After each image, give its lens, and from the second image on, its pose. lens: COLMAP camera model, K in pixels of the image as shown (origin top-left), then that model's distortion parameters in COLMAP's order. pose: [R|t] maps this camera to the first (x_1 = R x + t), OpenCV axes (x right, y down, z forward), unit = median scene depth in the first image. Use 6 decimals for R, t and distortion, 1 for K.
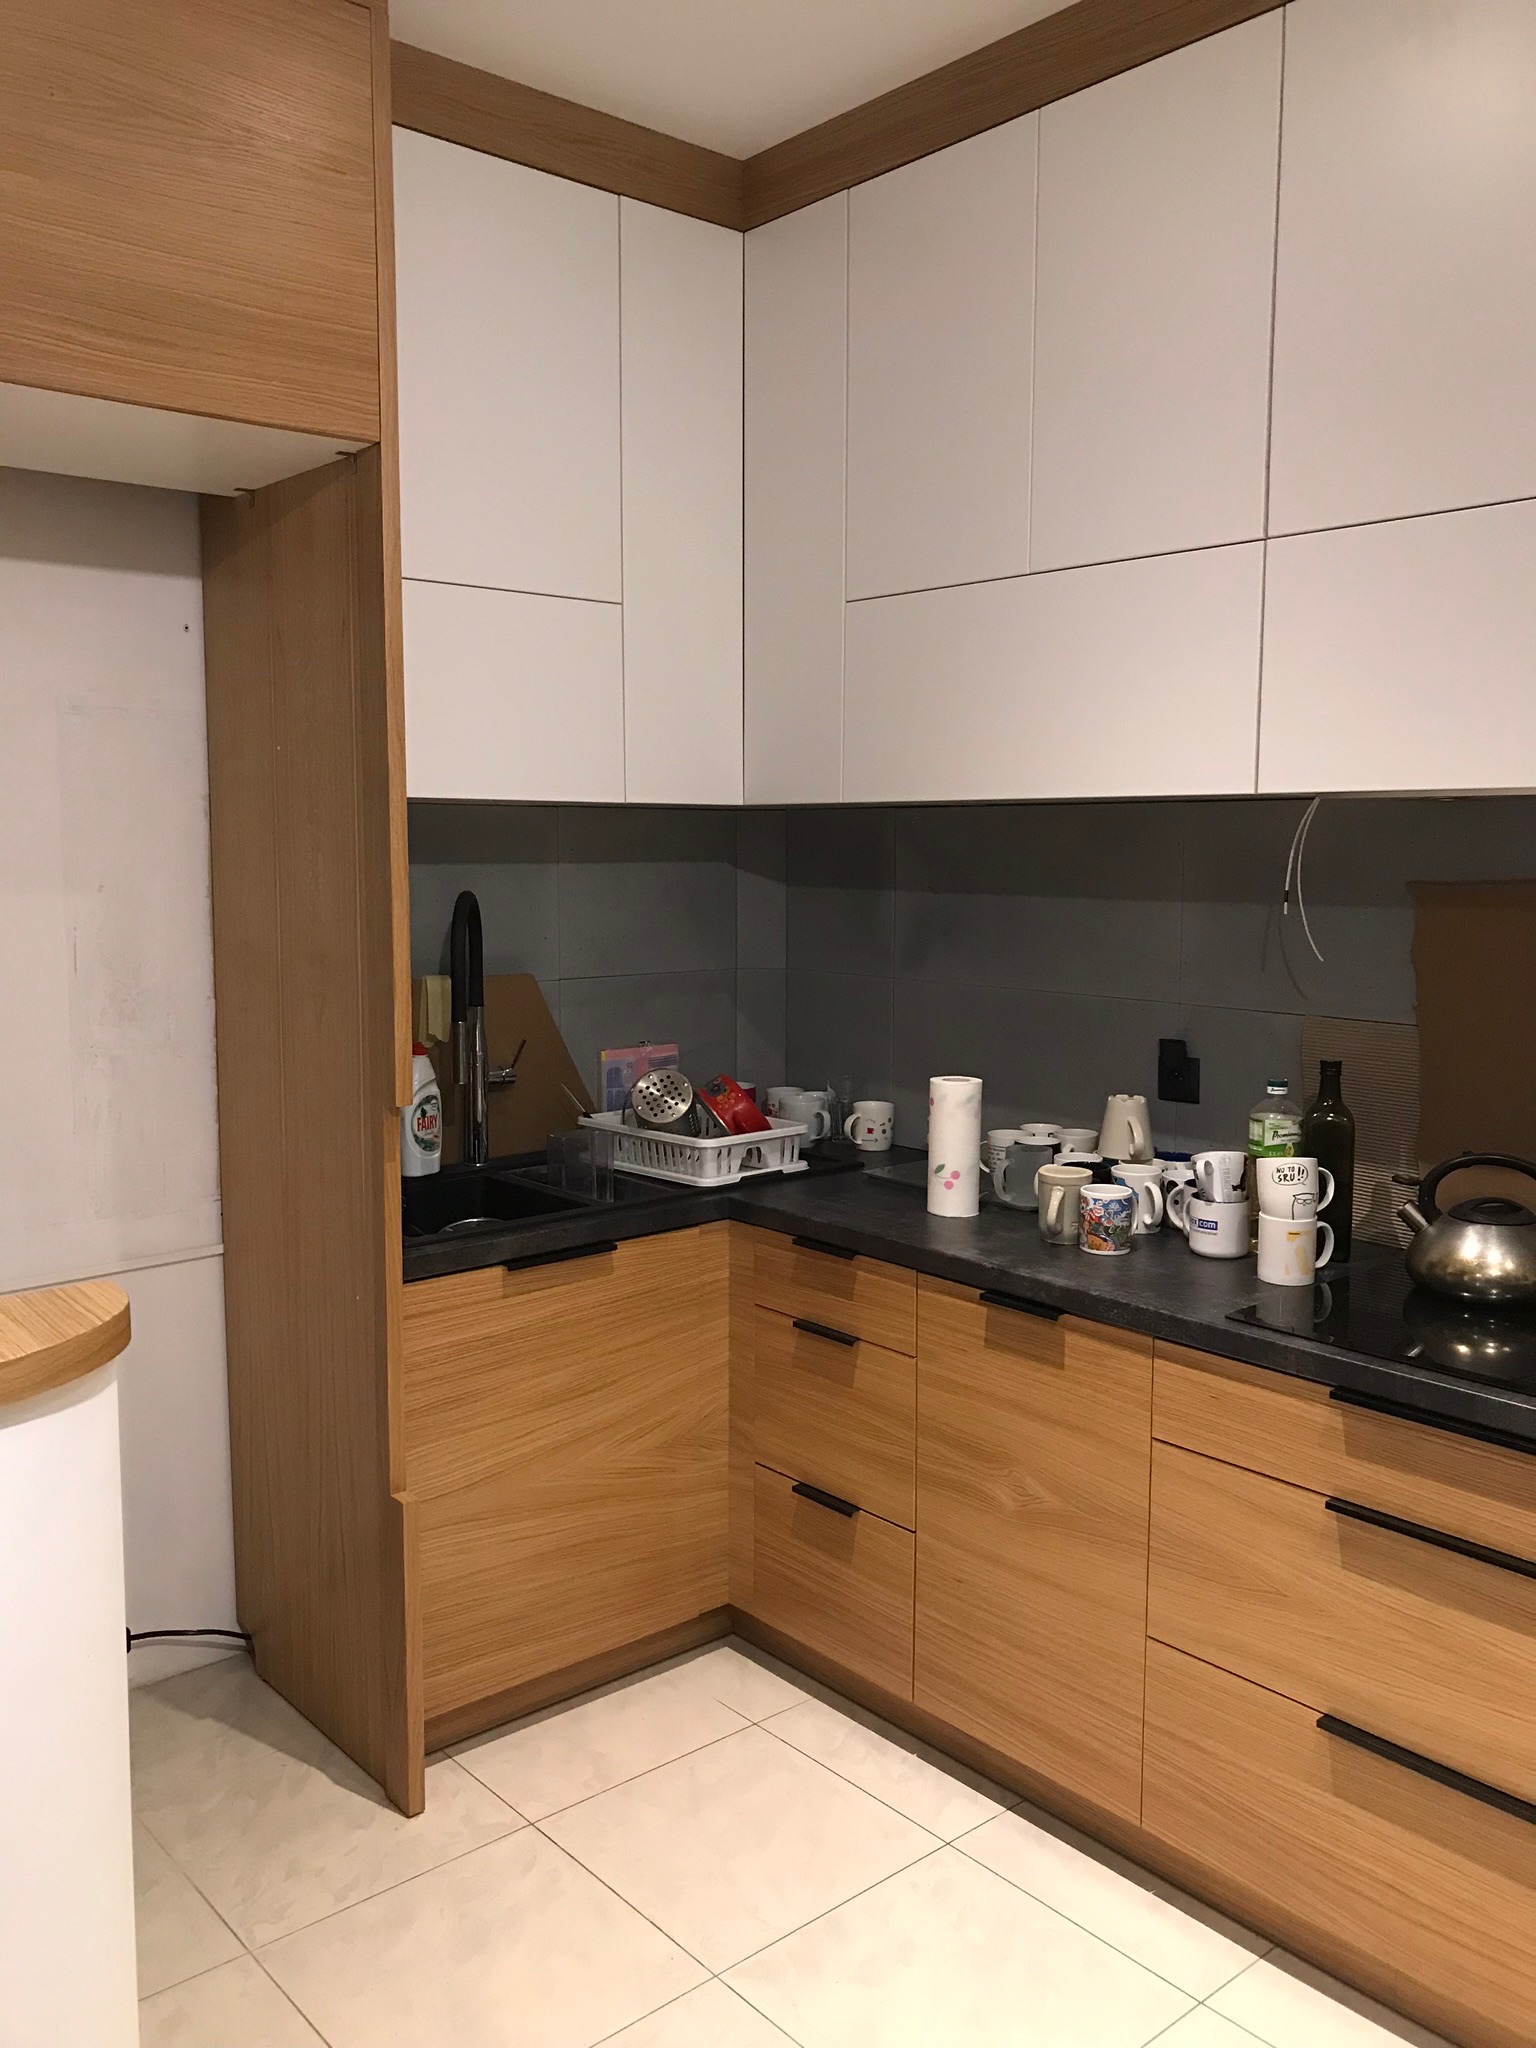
lens RADIAL K [[1672.1, 0, 768.0], [0, 1672.1, 1024.0], [0, 0, 1]] dist [0.007409, -0.002125]
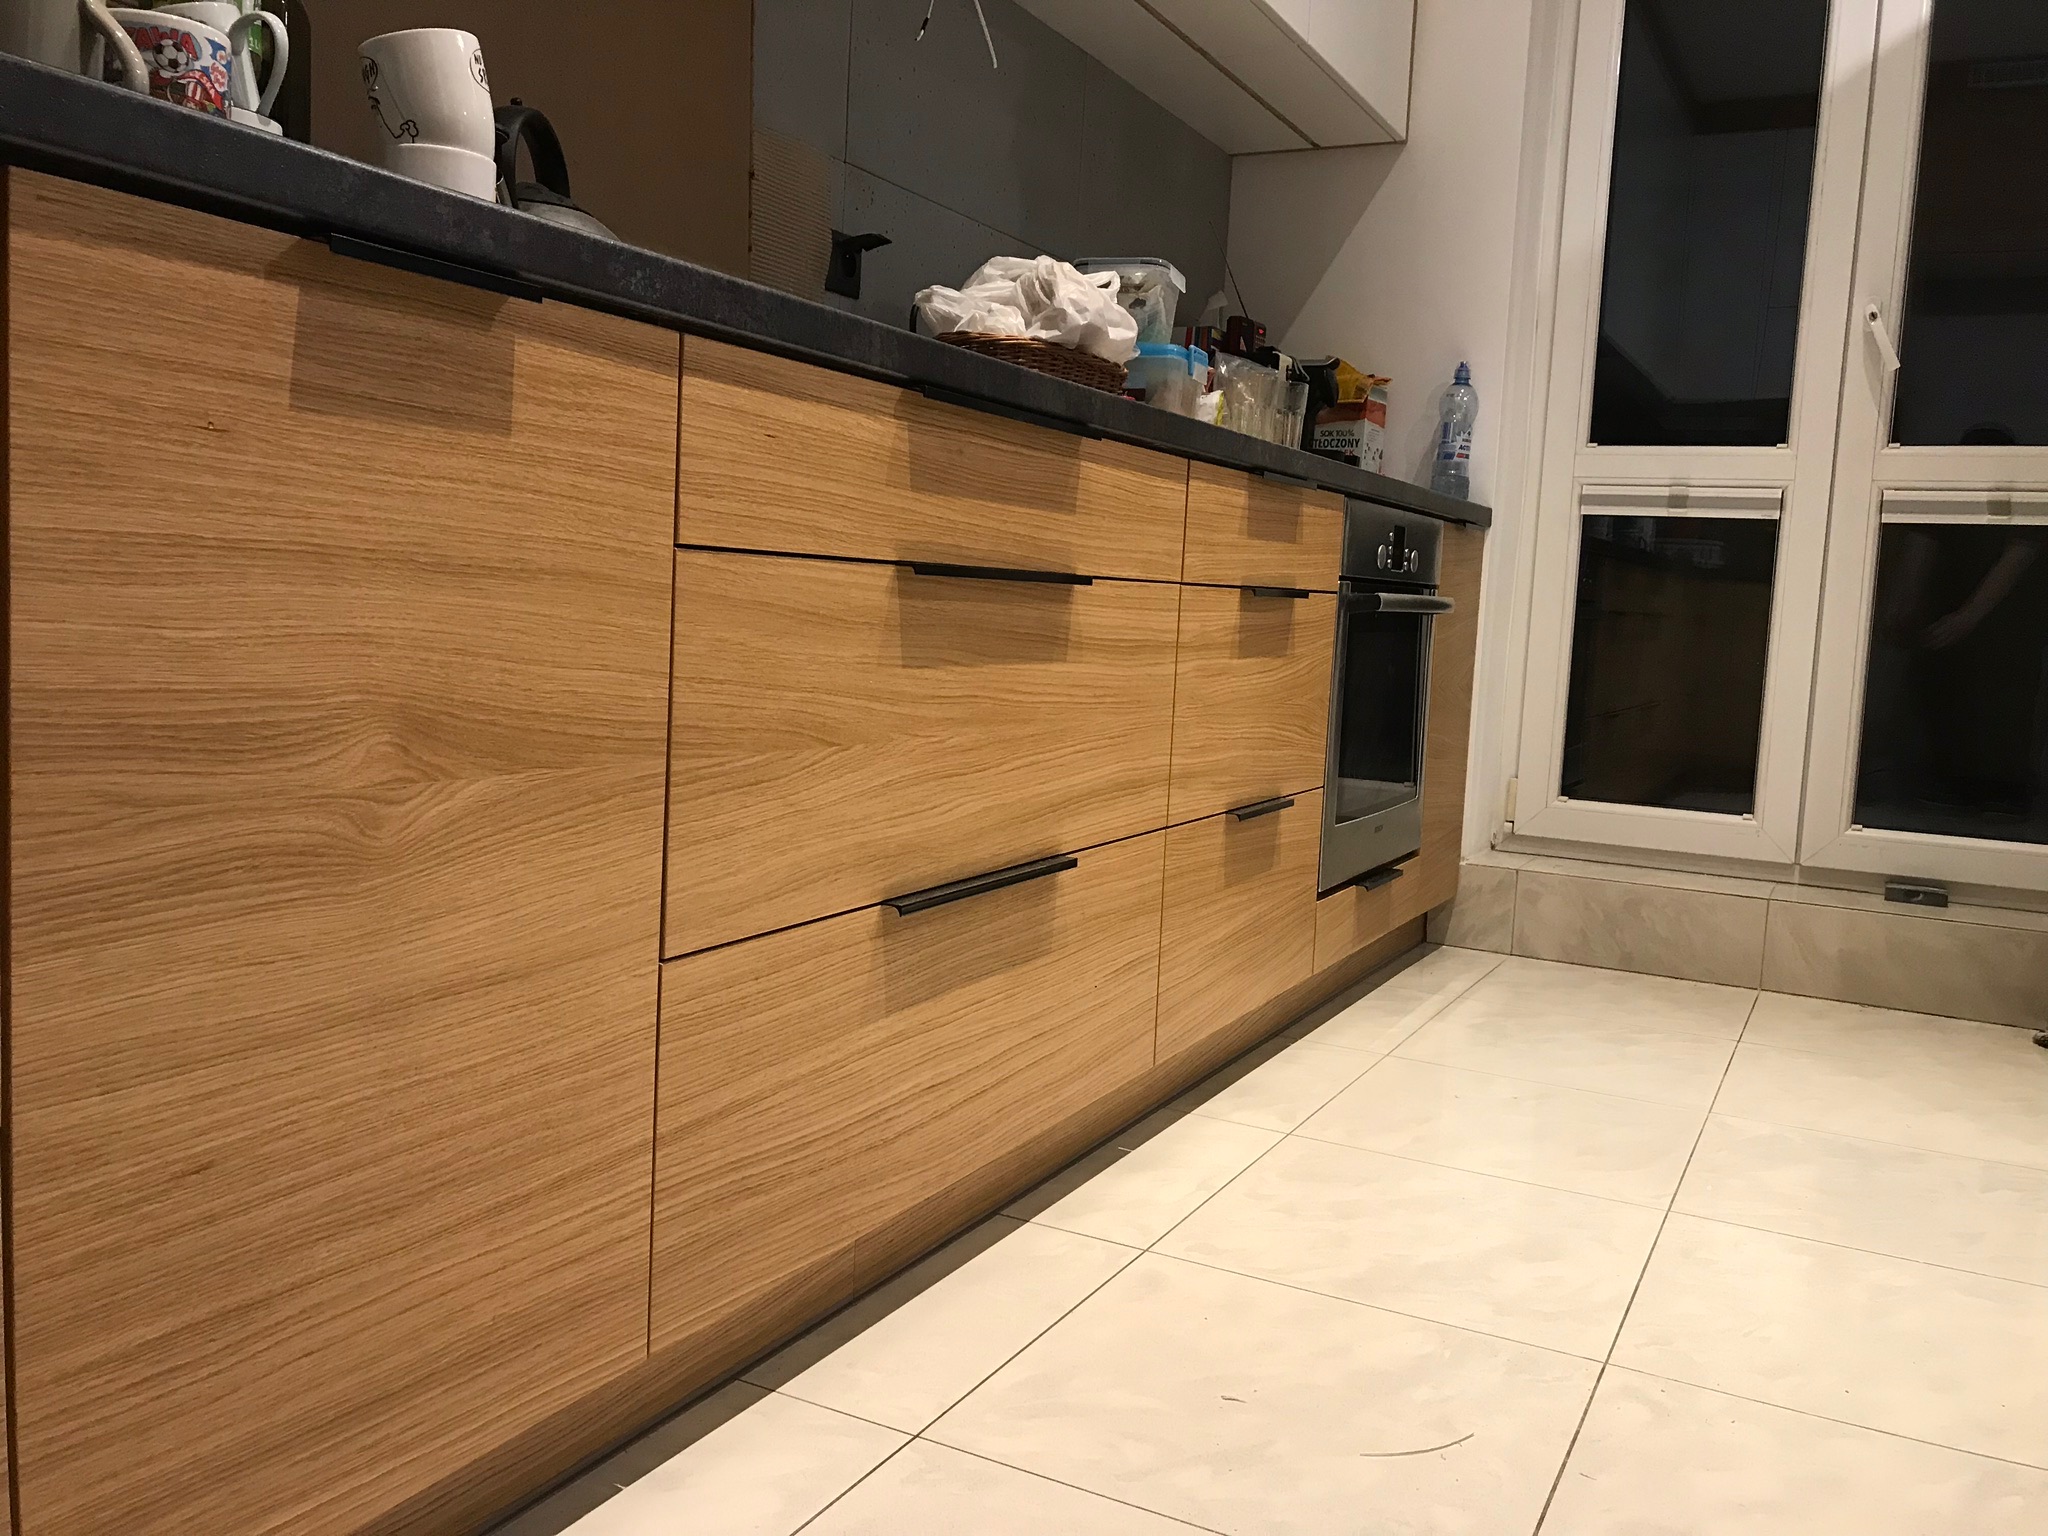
lens RADIAL K [[1672.1, 0, 1024.0], [0, 1672.1, 768.0], [0, 0, 1]] dist [0.007409, -0.002125]
pose [[-0.366163, -0.121914, 0.922530, -0.255375], [0.050488, 0.987318, 0.150515, 0.231522], [-0.929180, 0.101690, -0.355364, 1.036487]]
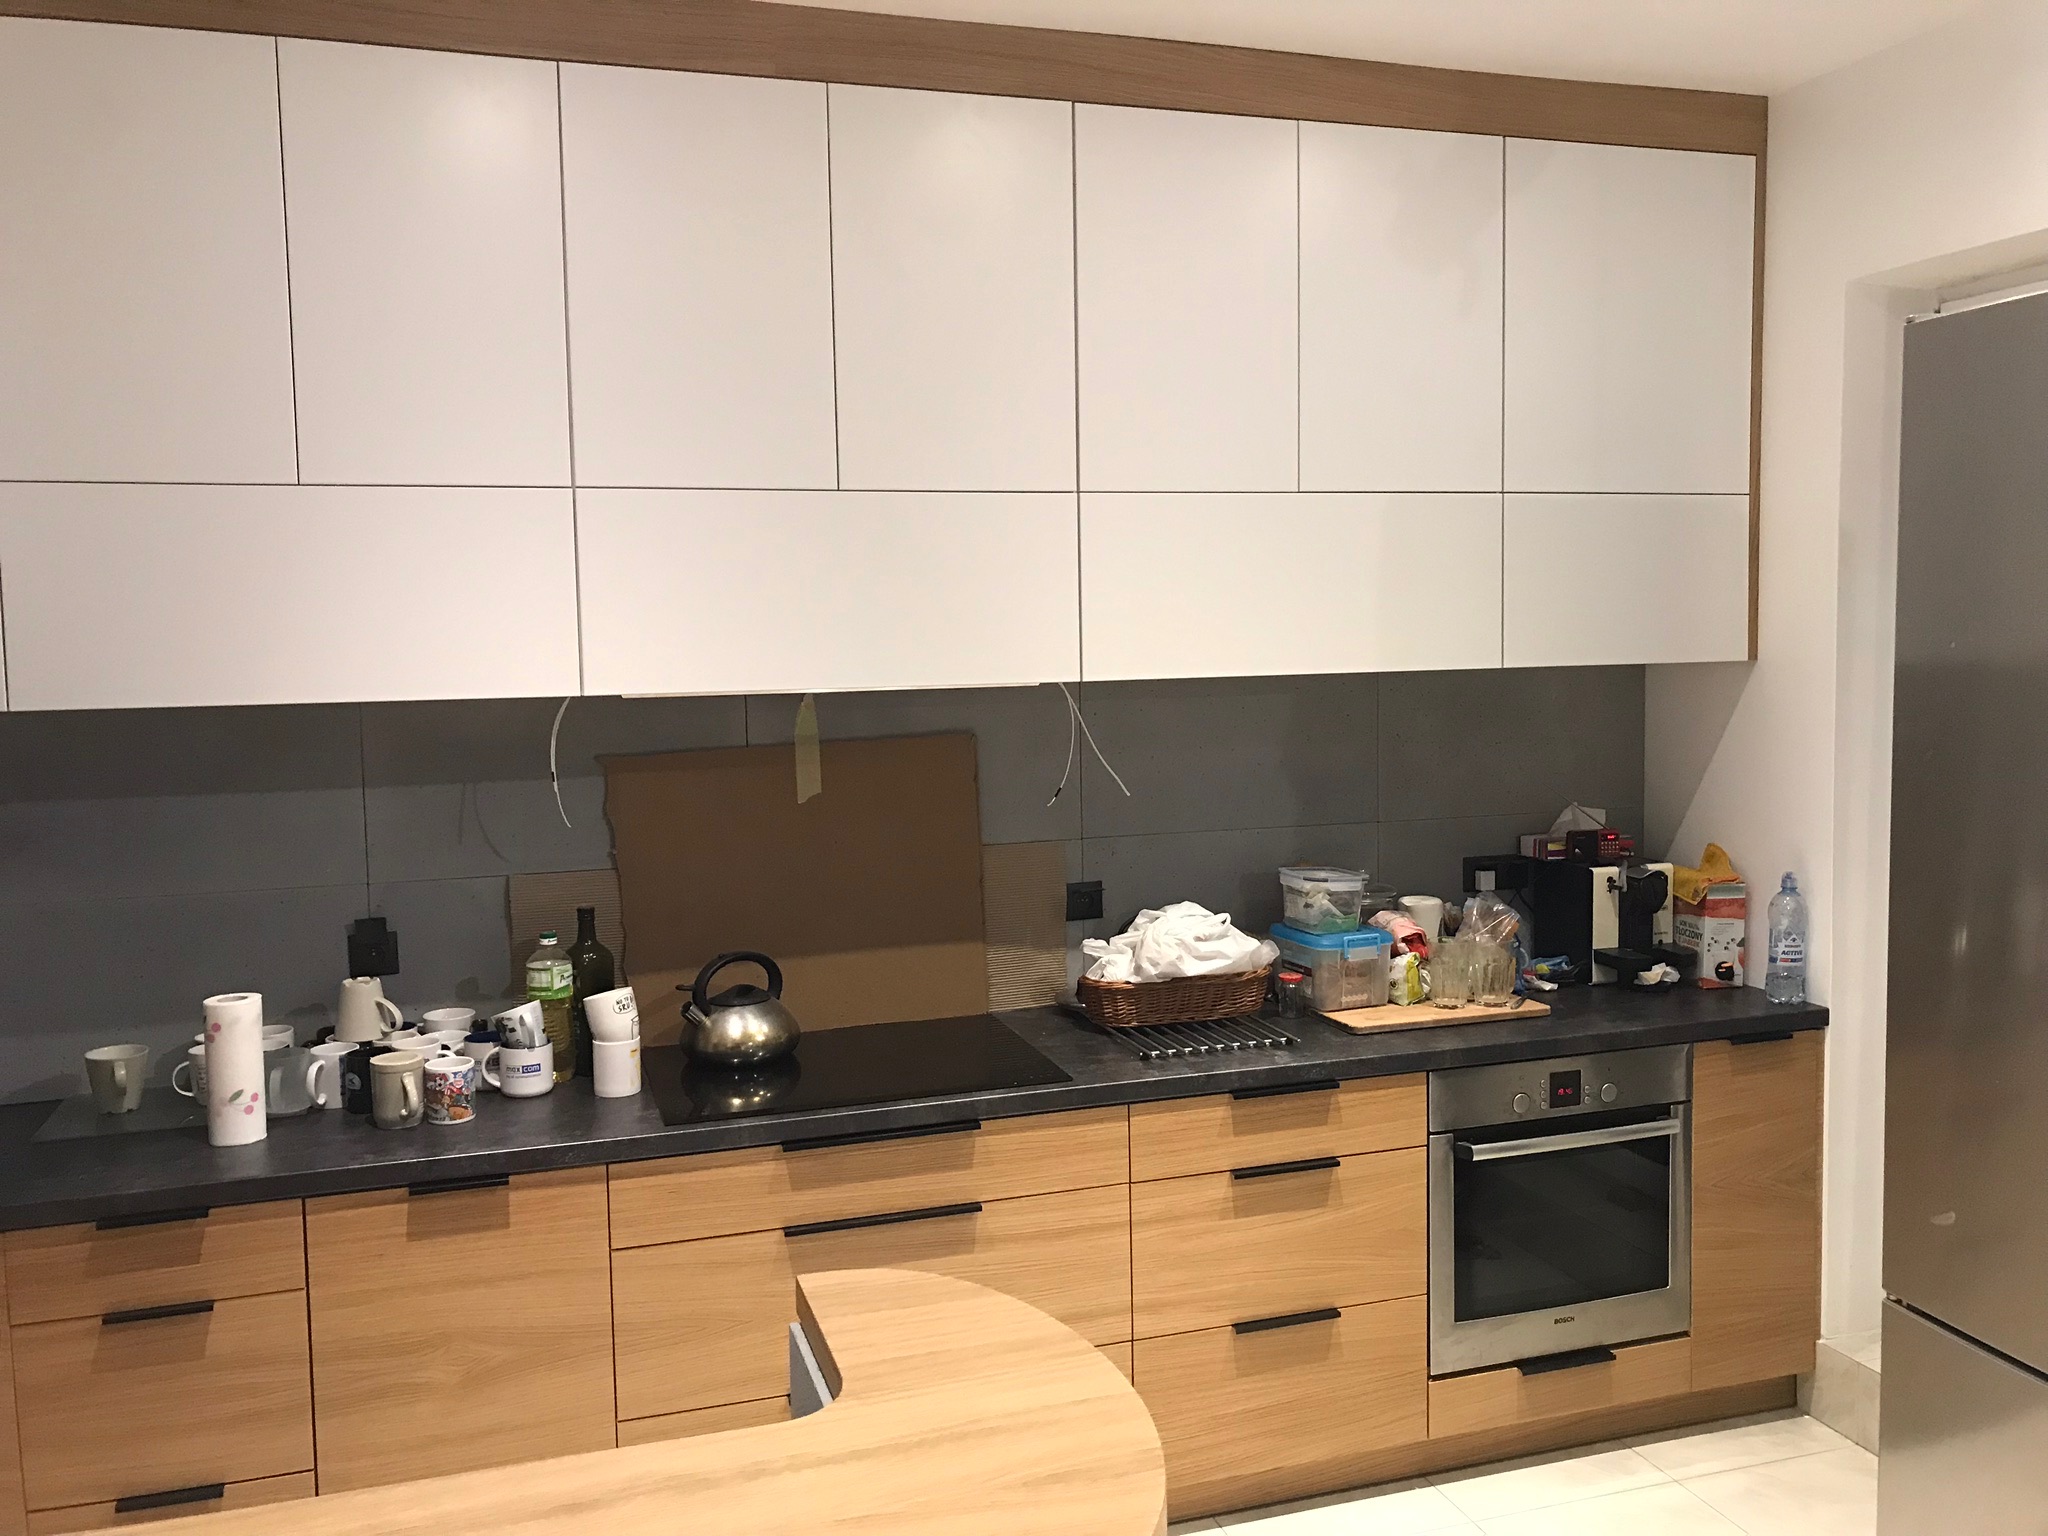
lens RADIAL K [[1705.3, 0, 1022.8], [0, 1705.3, 713.9], [0, 0, 1]] dist [0.082766, -0.184997]
pose [[0.392918, -0.068357, 0.917029, -0.702066], [0.121635, 0.992334, 0.021854, -0.111466], [-0.911493, 0.102956, 0.398221, 0.209215]]
